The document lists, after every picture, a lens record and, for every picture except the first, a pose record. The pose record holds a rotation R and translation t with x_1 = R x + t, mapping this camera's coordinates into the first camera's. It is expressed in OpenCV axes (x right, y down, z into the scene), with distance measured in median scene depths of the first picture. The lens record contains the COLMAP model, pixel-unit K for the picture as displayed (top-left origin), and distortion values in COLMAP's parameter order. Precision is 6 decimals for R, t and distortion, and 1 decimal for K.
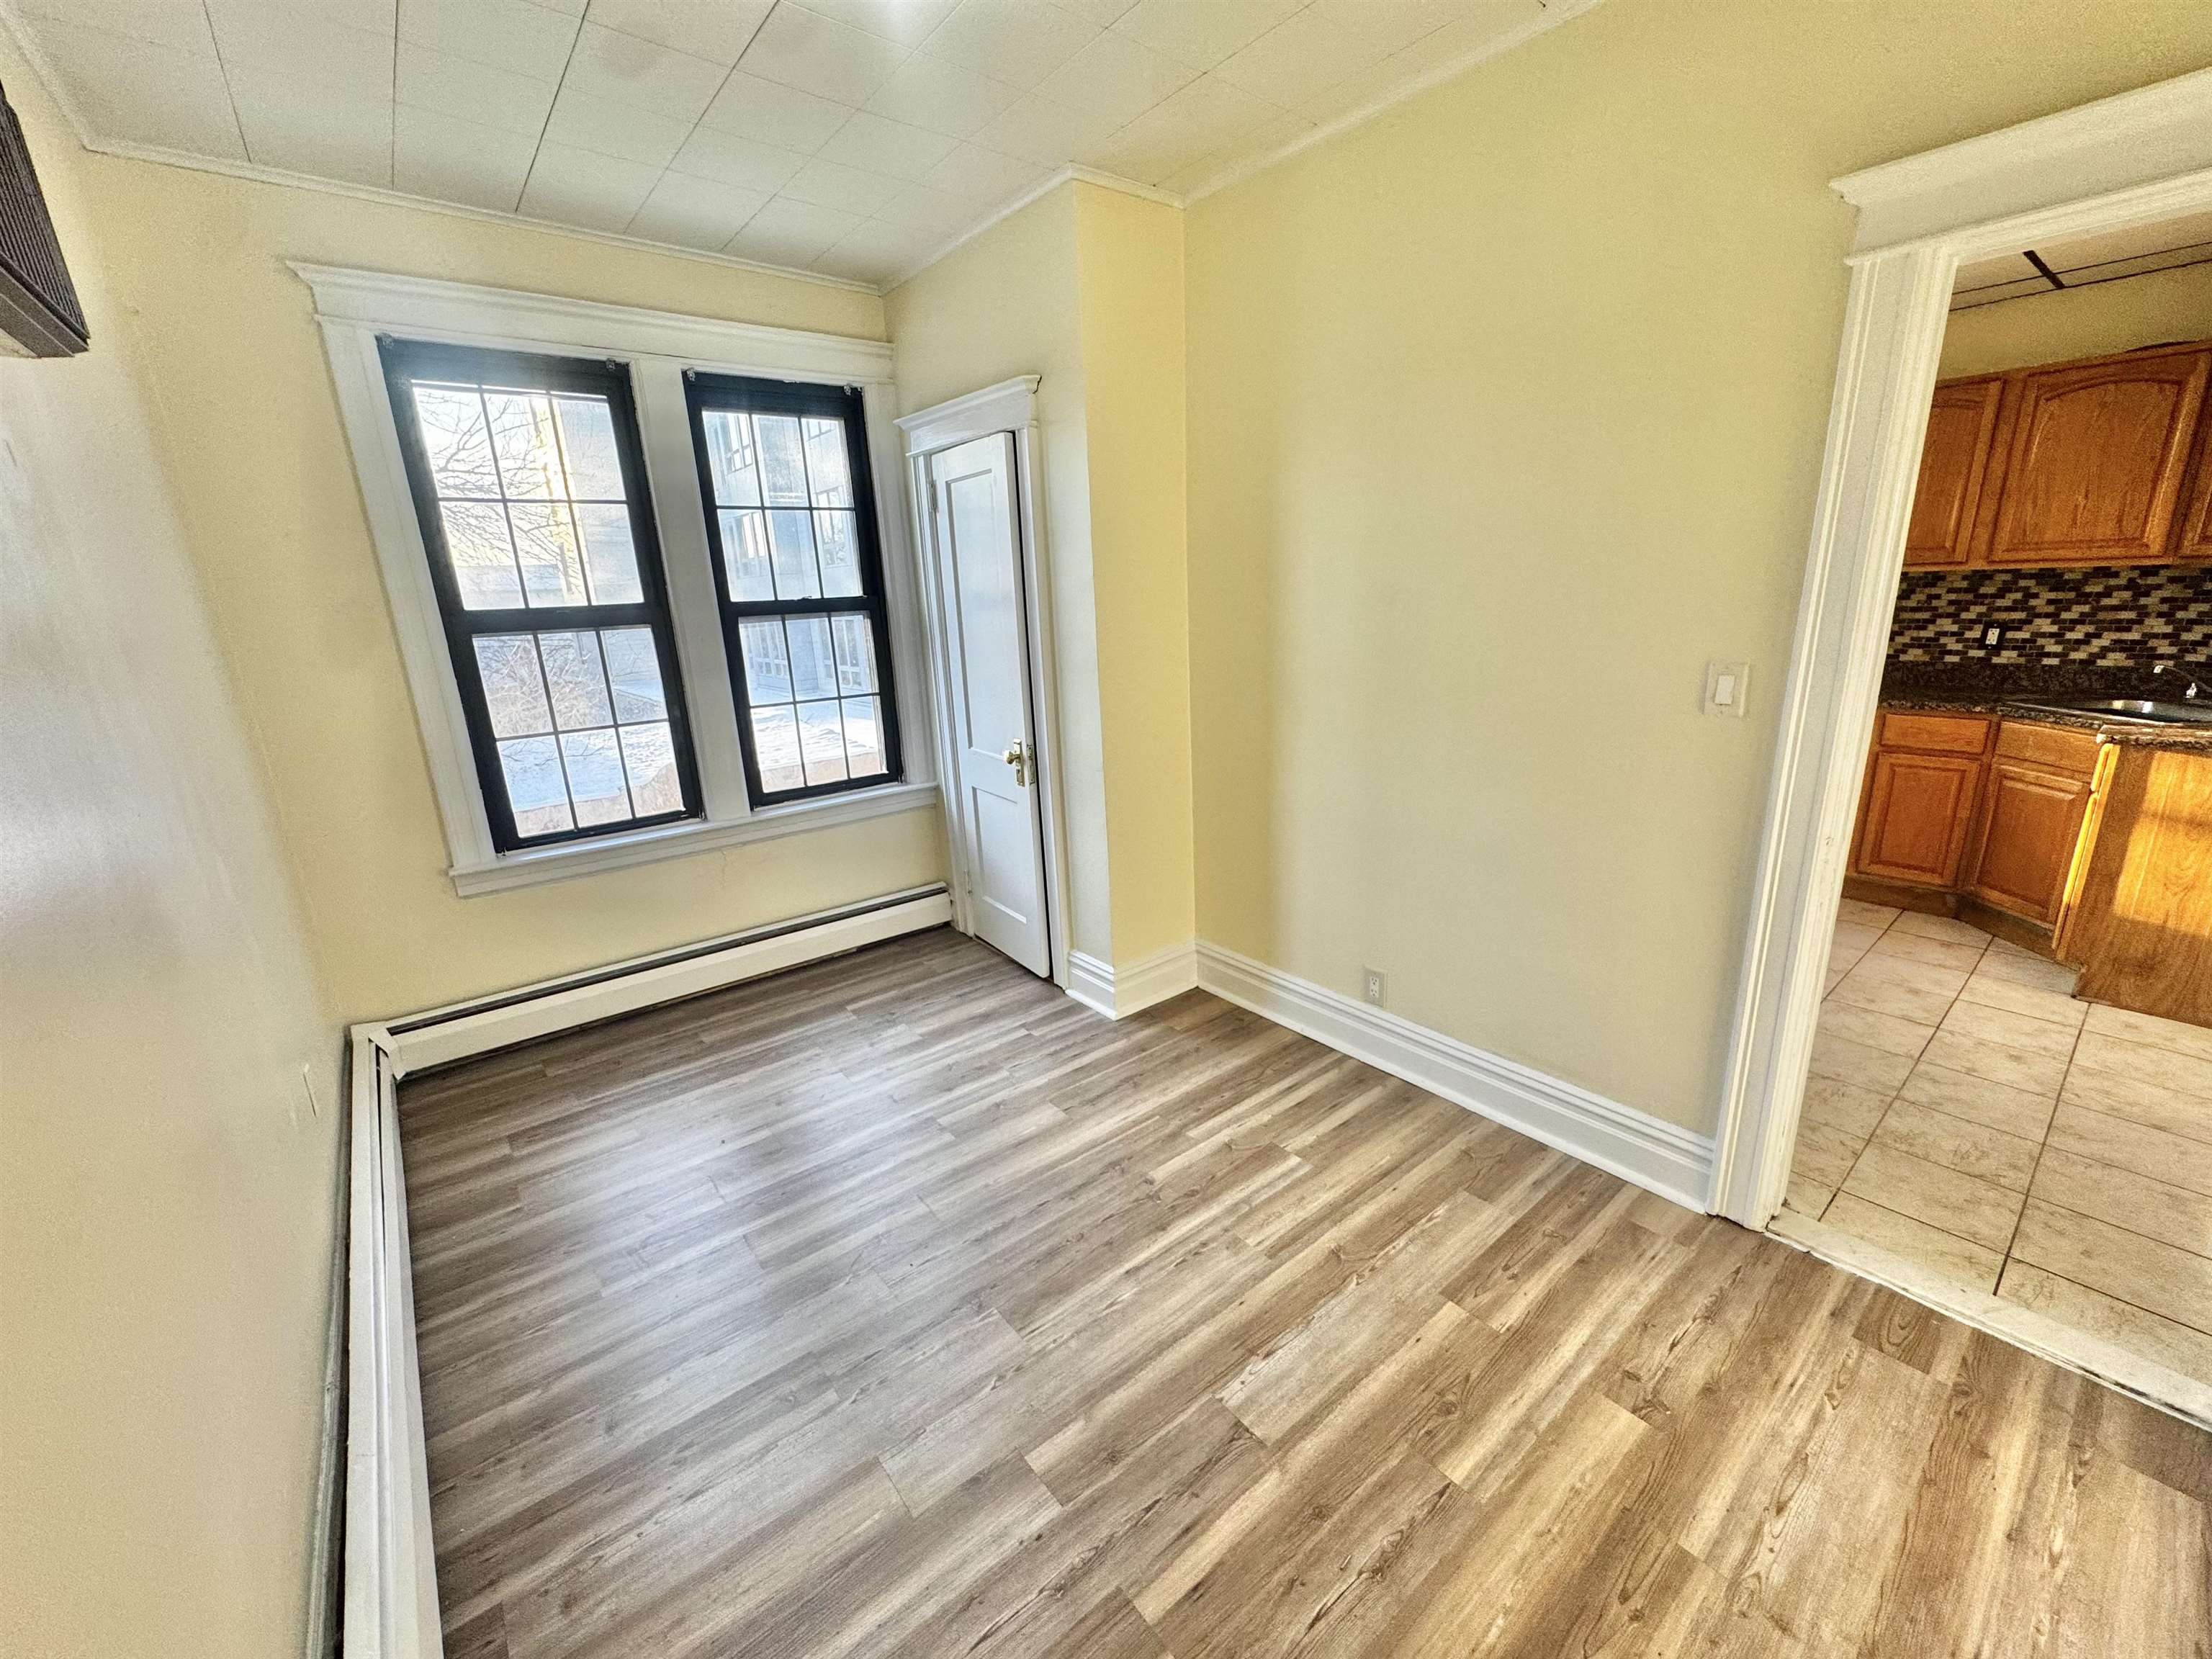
lens RADIAL K [[884.0, 0, 1105.5], [0, 884.0, 823.5], [0, 0, 1]] dist [-0.000093, -0.000733]
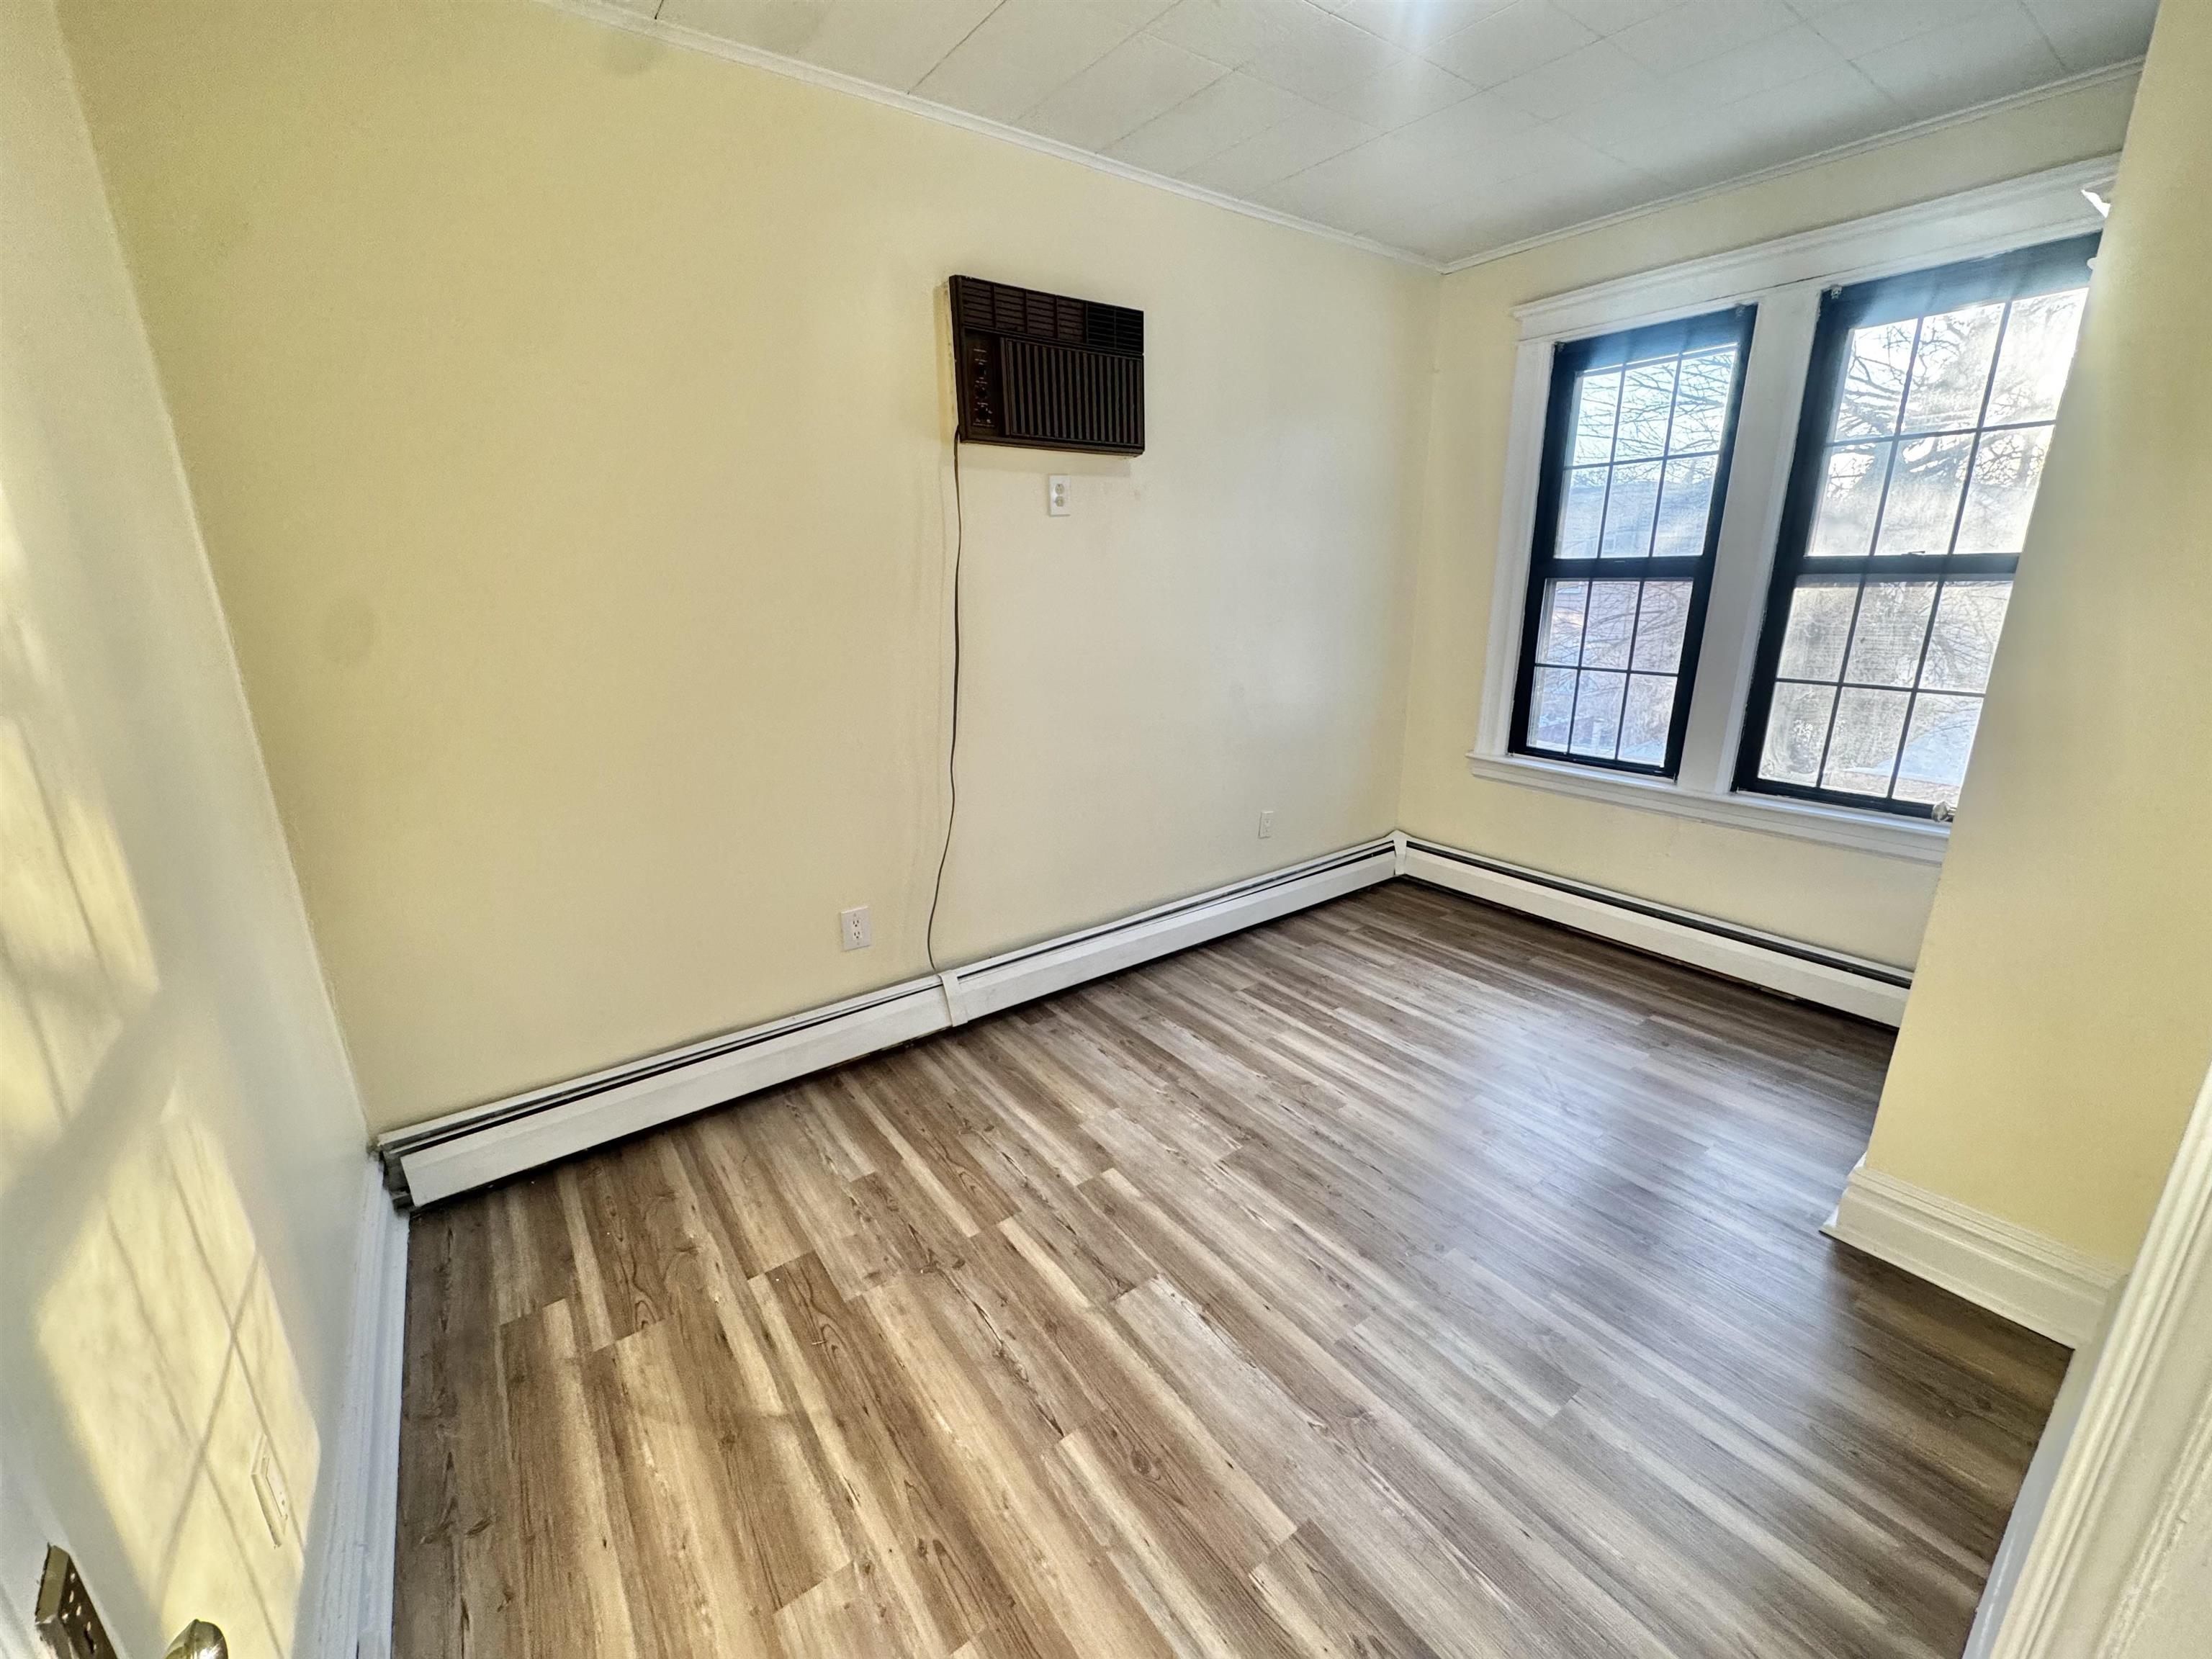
lens RADIAL K [[884.0, 0, 1105.5], [0, 884.0, 823.5], [0, 0, 1]] dist [-0.000093, -0.000733]
pose [[-0.042685, 0.313031, -0.948783, 0.900795], [-0.242253, 0.918066, 0.313796, -0.205131], [0.969274, 0.243240, 0.036645, 0.648870]]
